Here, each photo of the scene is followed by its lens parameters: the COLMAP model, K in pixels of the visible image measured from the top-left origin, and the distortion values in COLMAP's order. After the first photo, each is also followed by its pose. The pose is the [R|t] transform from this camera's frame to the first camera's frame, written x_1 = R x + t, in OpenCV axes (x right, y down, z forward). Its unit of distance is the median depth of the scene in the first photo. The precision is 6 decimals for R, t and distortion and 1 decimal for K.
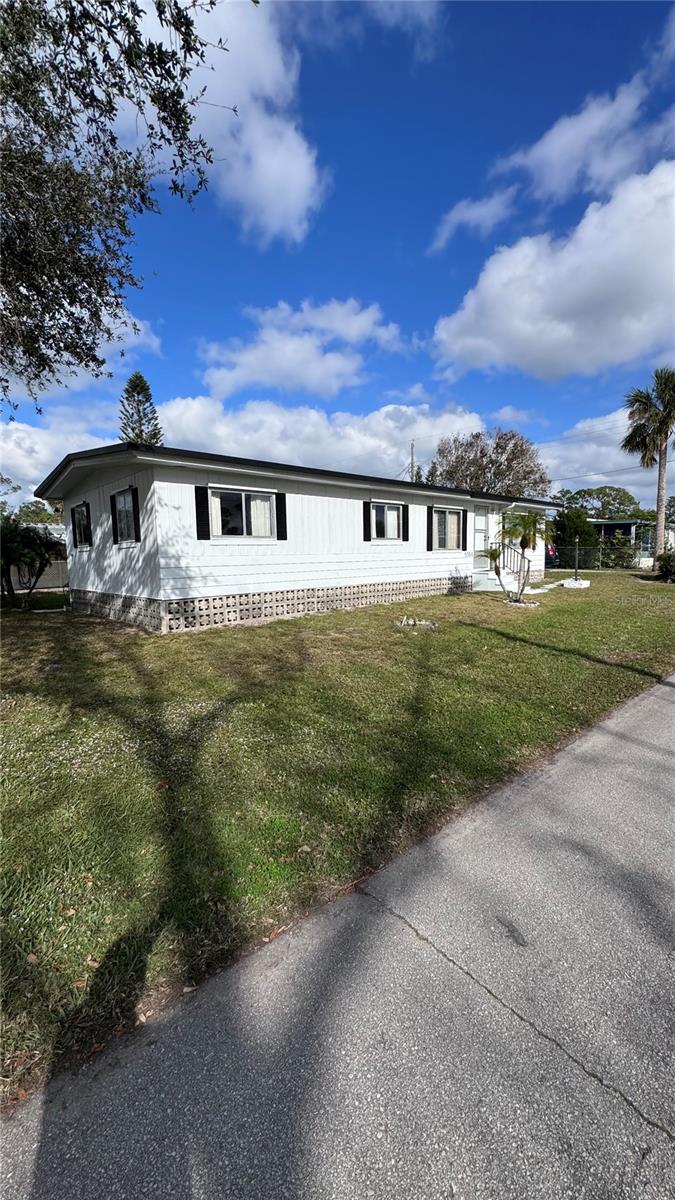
lens RADIAL K [[474.9, 0, 341.5], [0, 474.9, 606.5], [0, 0, 1]] dist [-0.007895, -0.000647]
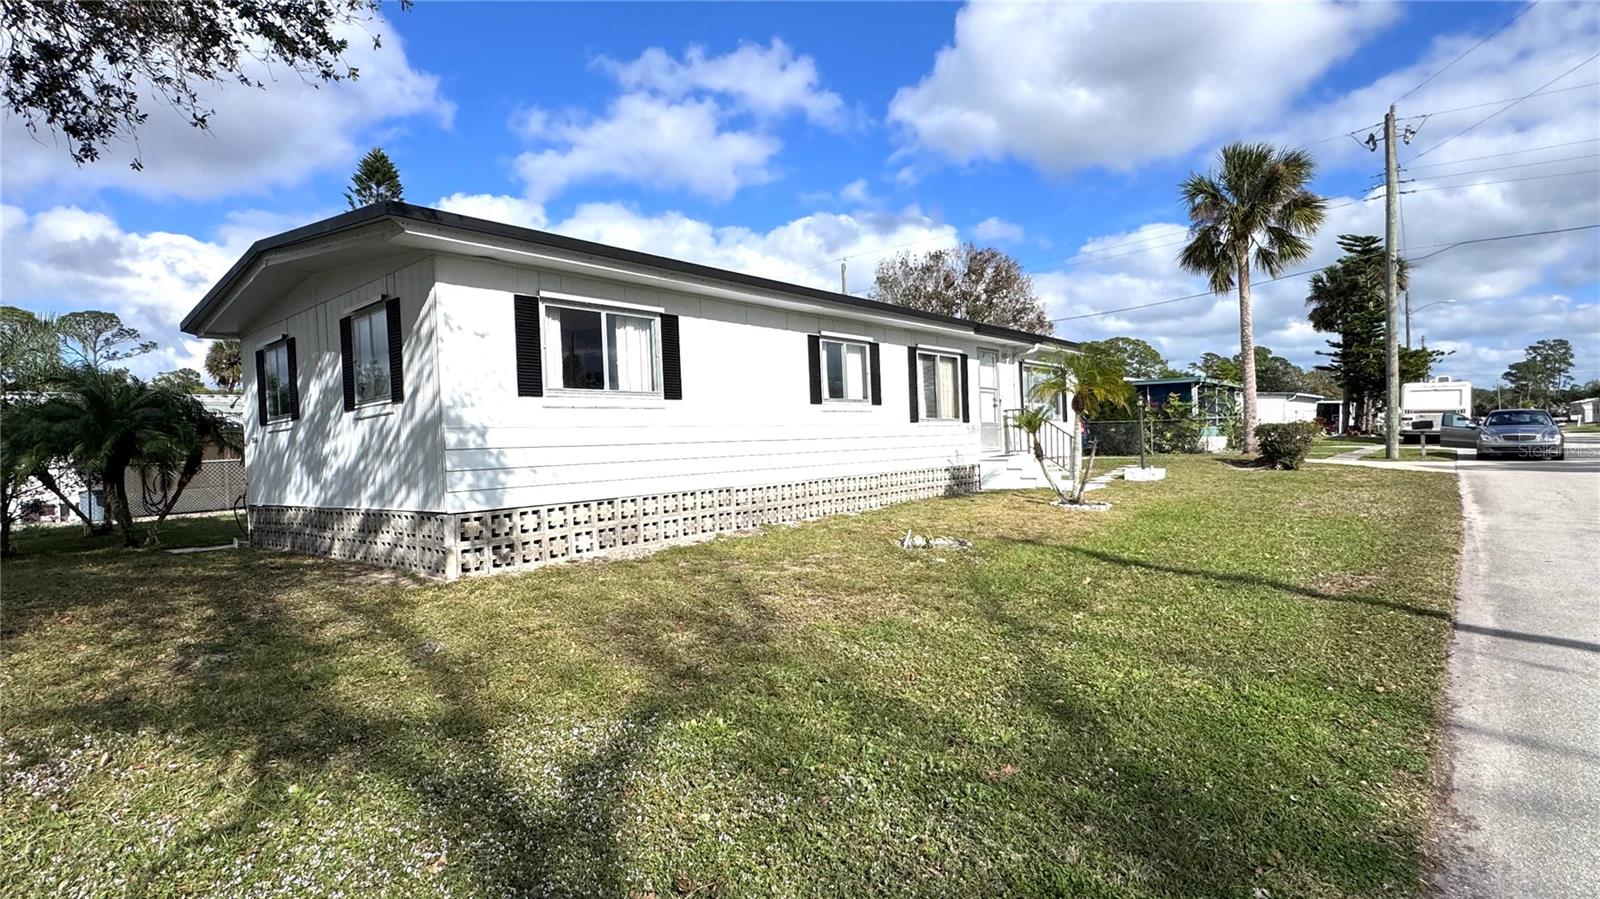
lens RADIAL K [[759.1, 0, 799.1], [0, 759.1, 456.4], [0, 0, 1]] dist [-0.003808, -0.000257]
pose [[0.993116, -0.023598, 0.114731, -0.077725], [0.035128, 0.994413, -0.099545, 0.015578], [-0.111741, 0.102890, 0.988396, 0.121624]]
